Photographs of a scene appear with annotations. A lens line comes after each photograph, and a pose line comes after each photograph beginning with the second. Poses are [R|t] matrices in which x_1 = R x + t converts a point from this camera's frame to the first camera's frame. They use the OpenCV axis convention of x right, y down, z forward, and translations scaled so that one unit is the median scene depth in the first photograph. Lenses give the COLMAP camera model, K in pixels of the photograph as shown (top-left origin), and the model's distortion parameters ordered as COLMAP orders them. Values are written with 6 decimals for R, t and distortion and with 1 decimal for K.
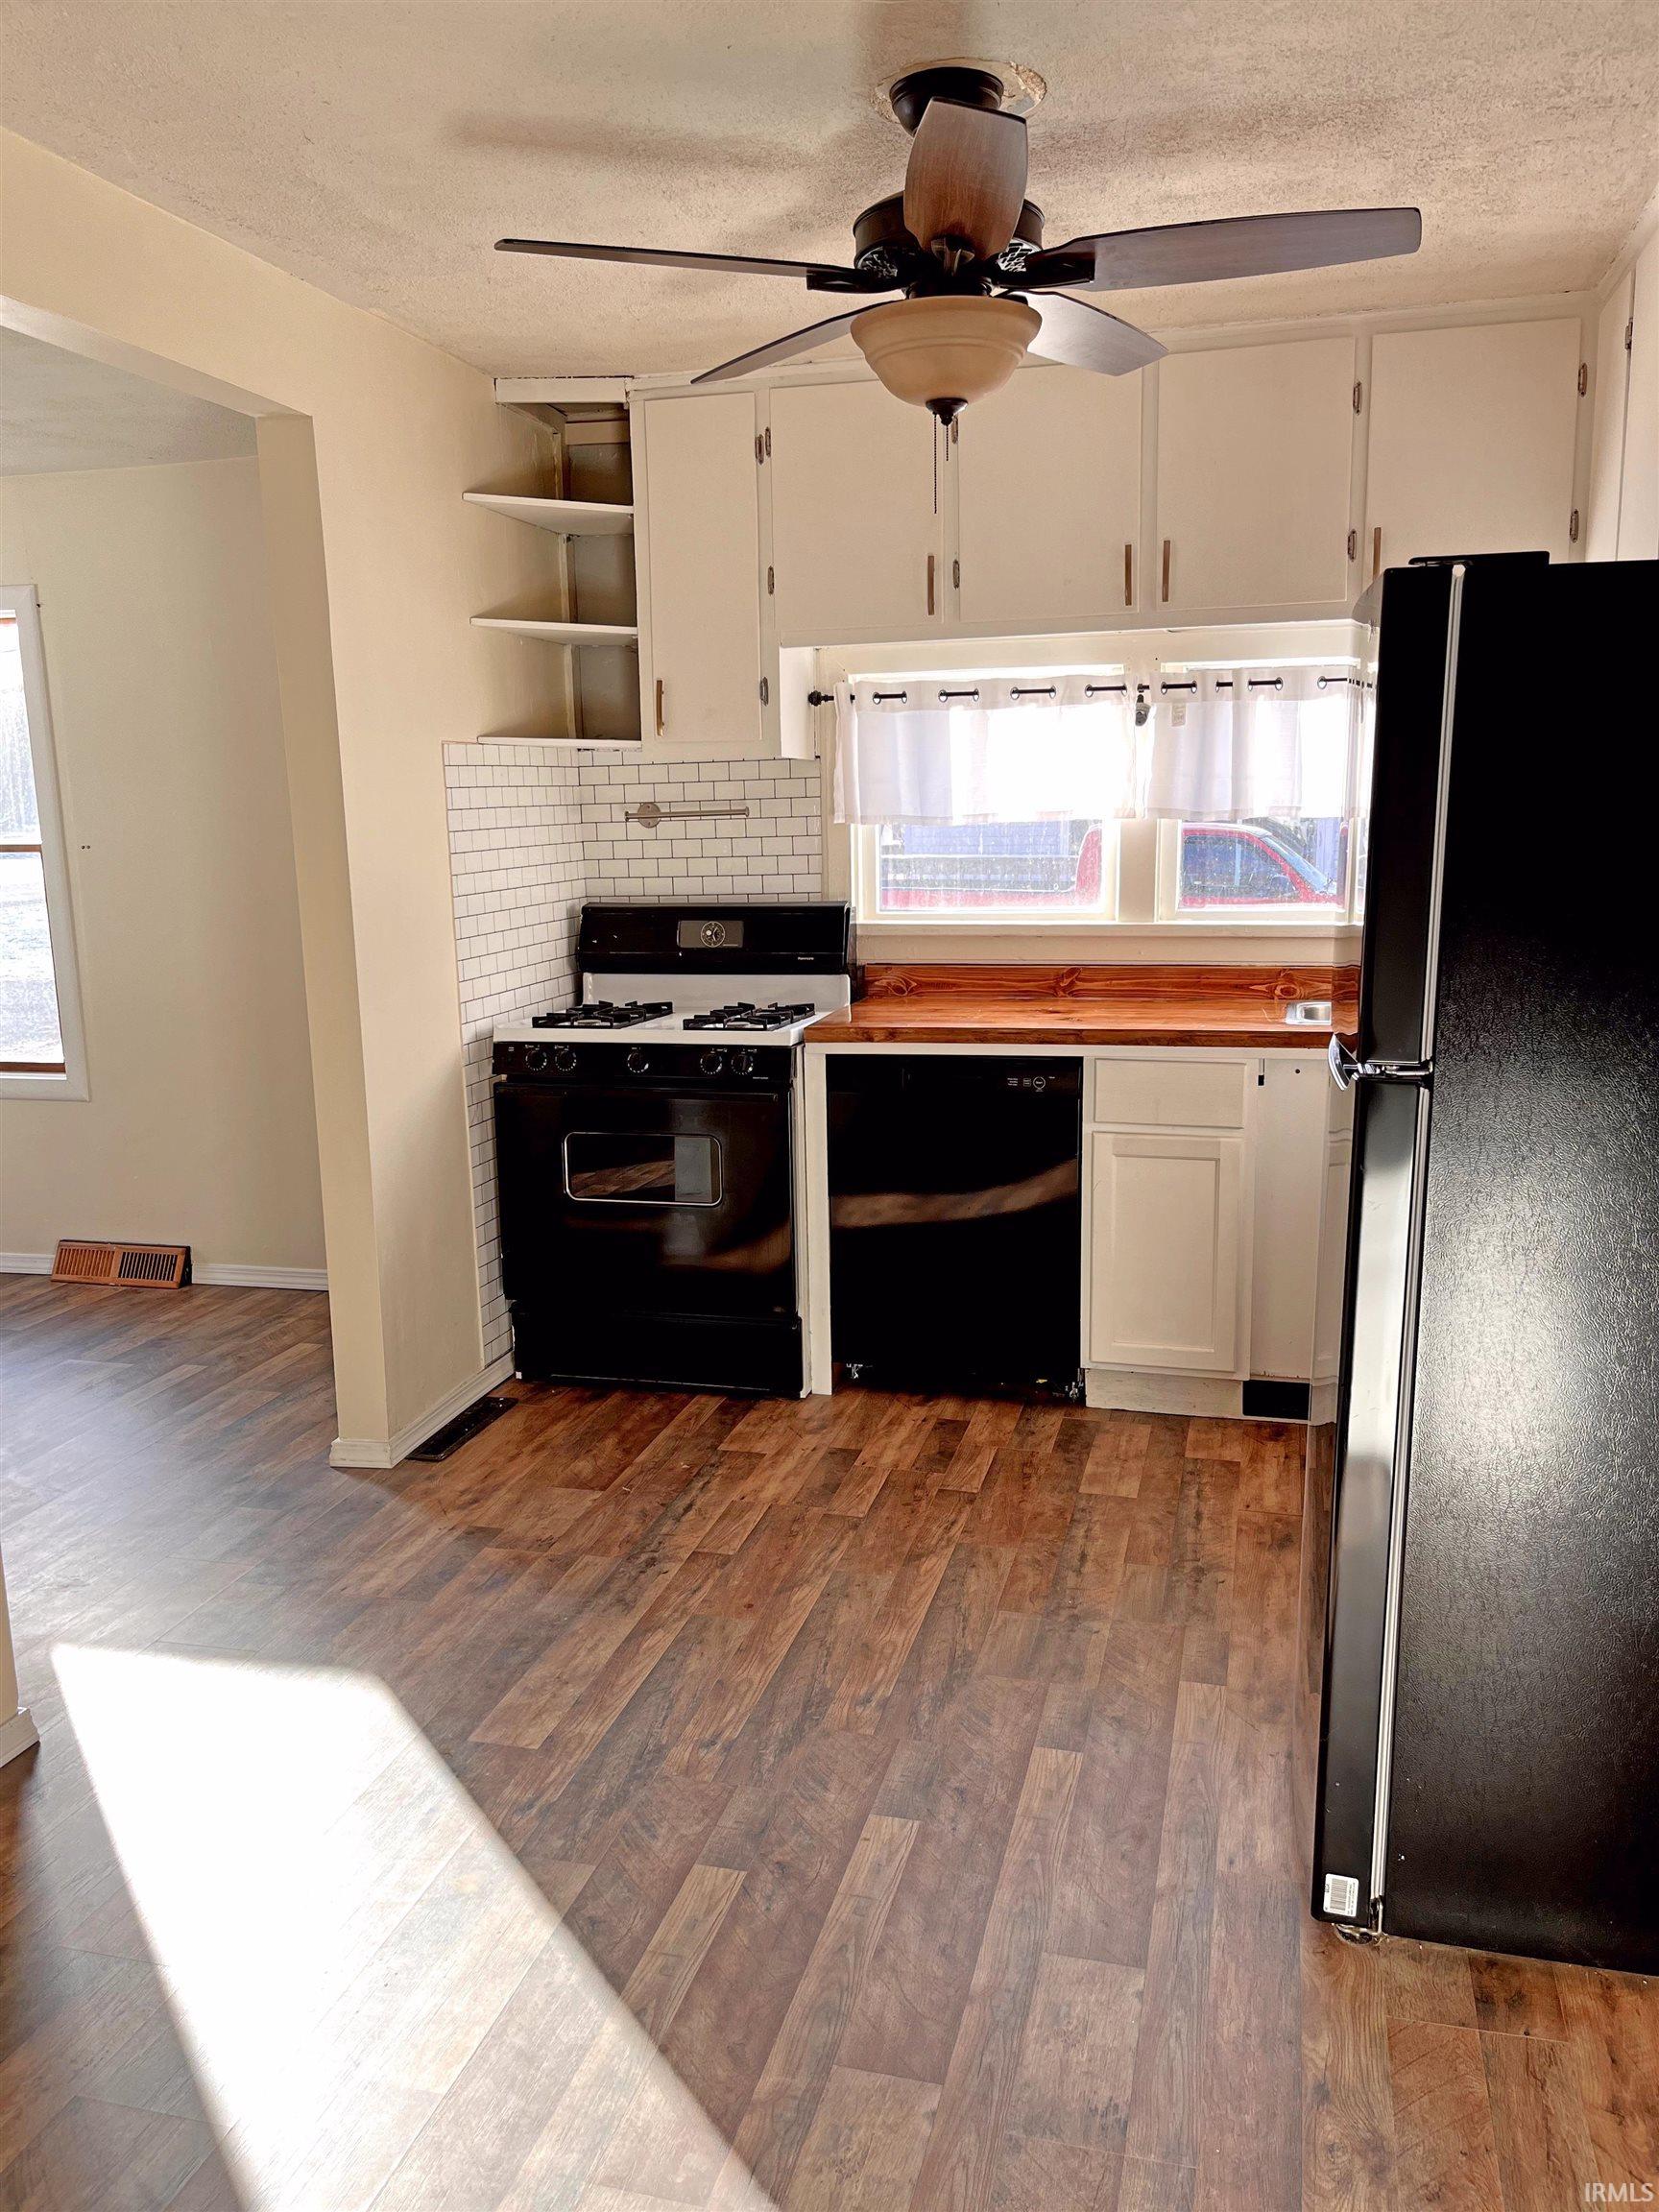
lens RADIAL K [[1668.7, 0, 835.4], [0, 1668.7, 1119.3], [0, 0, 1]] dist [0.038580, -0.052792]
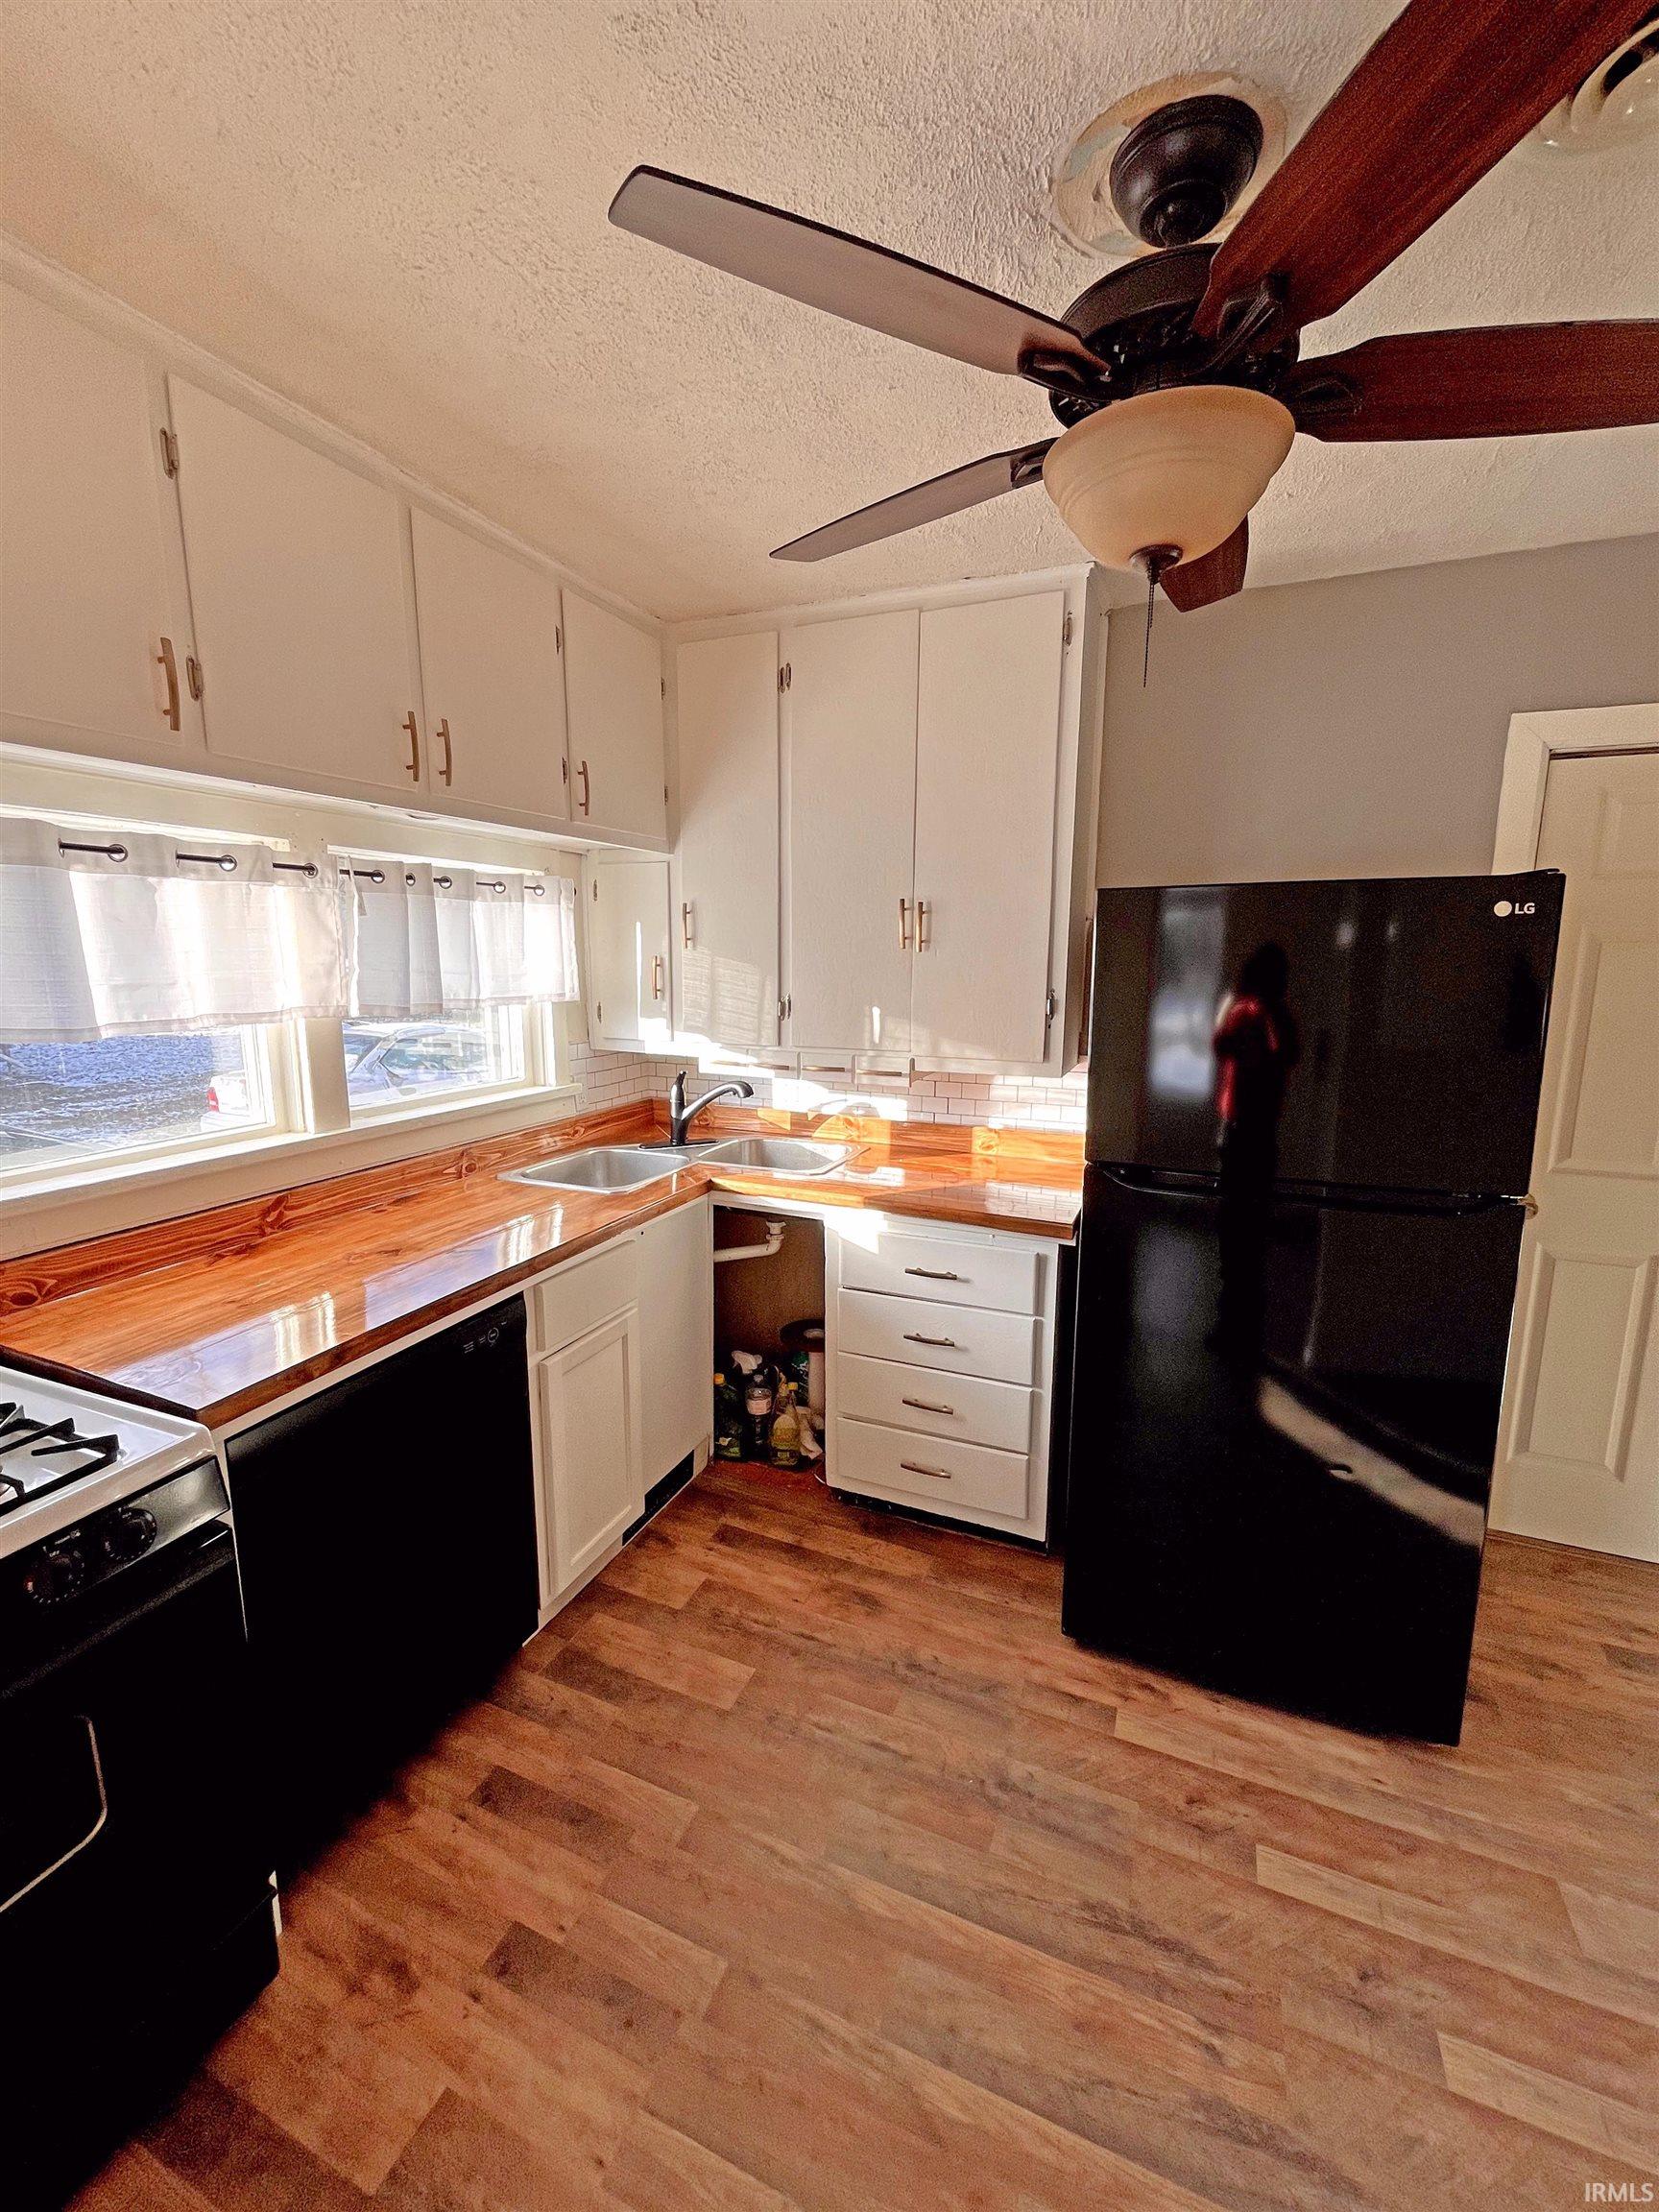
lens RADIAL K [[896.3, 0, 832.0], [0, 896.3, 1103.2], [0, 0, 1]] dist [-0.003133, -0.000219]
pose [[0.144461, -0.148401, 0.978319, -0.307219], [0.172993, 0.977251, 0.122694, -0.178725], [-0.974271, 0.151518, 0.166847, 0.811961]]
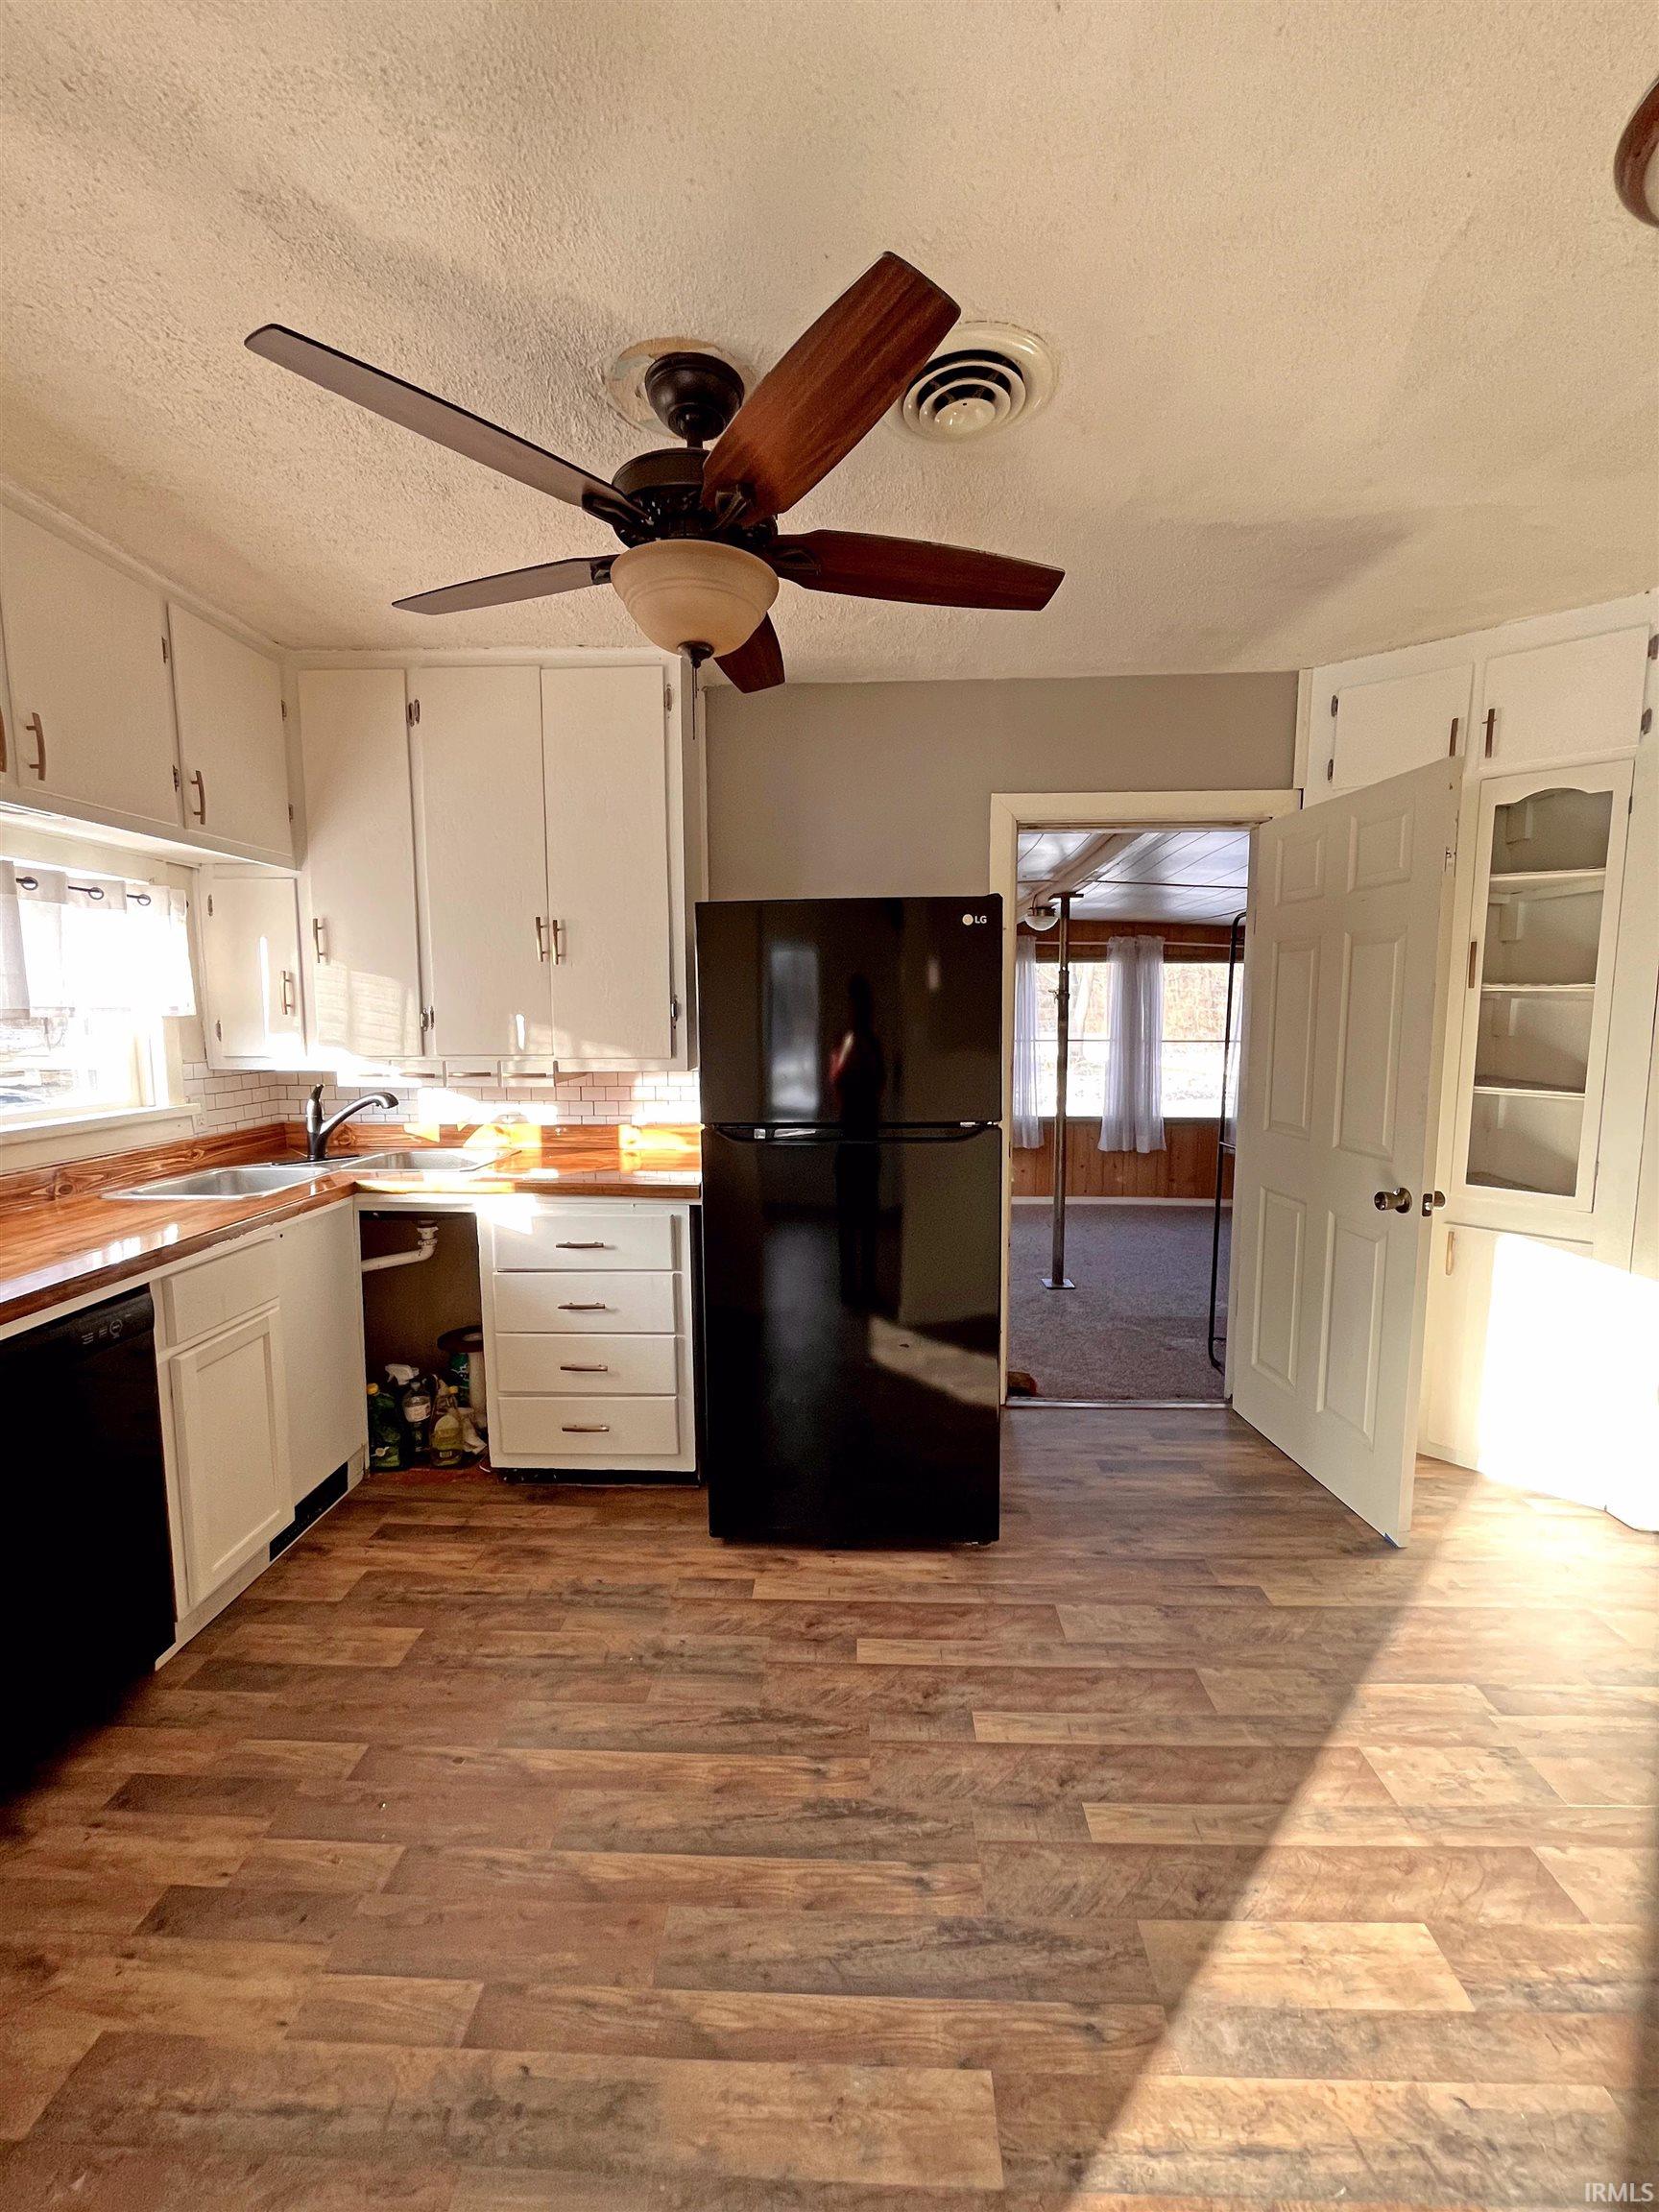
lens RADIAL K [[896.3, 0, 831.8], [0, 896.3, 1102.9], [0, 0, 1]] dist [-0.003133, -0.000219]
pose [[-0.218703, -0.084924, 0.972089, -0.418041], [0.184369, 0.974666, 0.126629, -0.133493], [-0.958216, 0.206918, -0.197505, 0.793556]]
